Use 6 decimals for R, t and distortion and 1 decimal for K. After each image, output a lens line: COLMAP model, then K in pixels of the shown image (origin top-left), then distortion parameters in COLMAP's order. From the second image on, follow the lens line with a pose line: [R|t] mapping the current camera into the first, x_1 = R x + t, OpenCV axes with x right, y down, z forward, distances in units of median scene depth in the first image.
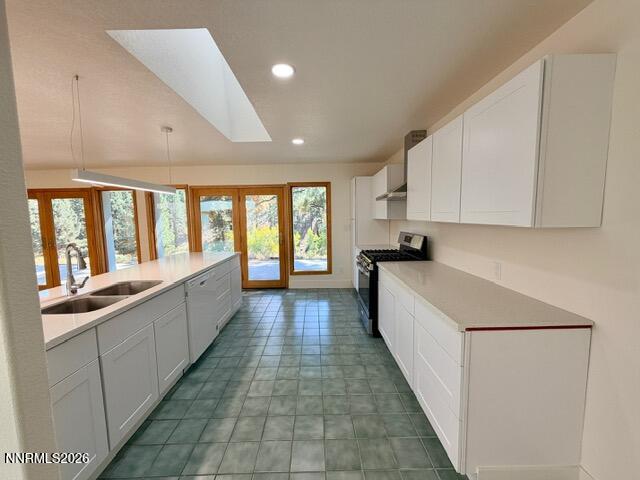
lens RADIAL K [[254.7, 0, 315.6], [0, 254.7, 239.0], [0, 0, 1]] dist [0.000352, -0.000010]
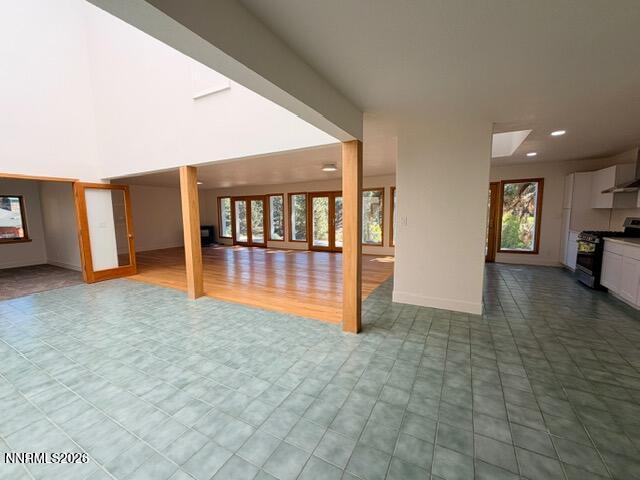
lens RADIAL K [[261.4, 0, 325.2], [0, 261.4, 241.8], [0, 0, 1]] dist [0.005328, -0.001031]
pose [[0.878301, 0.062523, -0.474002, -0.415913], [-0.045822, 0.997857, 0.046715, 0.113850], [0.475907, -0.019310, 0.879284, -1.009063]]
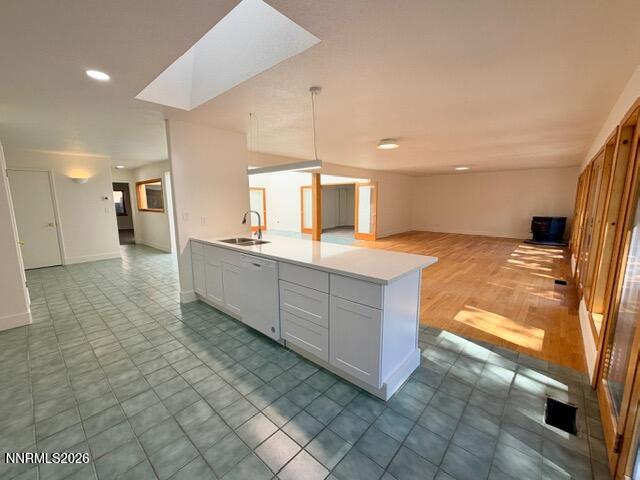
lens RADIAL K [[261.4, 0, 320.6], [0, 261.4, 239.8], [0, 0, 1]] dist [0.005328, -0.001031]
pose [[-0.661617, 0.135775, -0.737446, 0.108730], [-0.047665, 0.973865, 0.222068, -0.142286], [0.748325, 0.182075, -0.637855, 1.569910]]
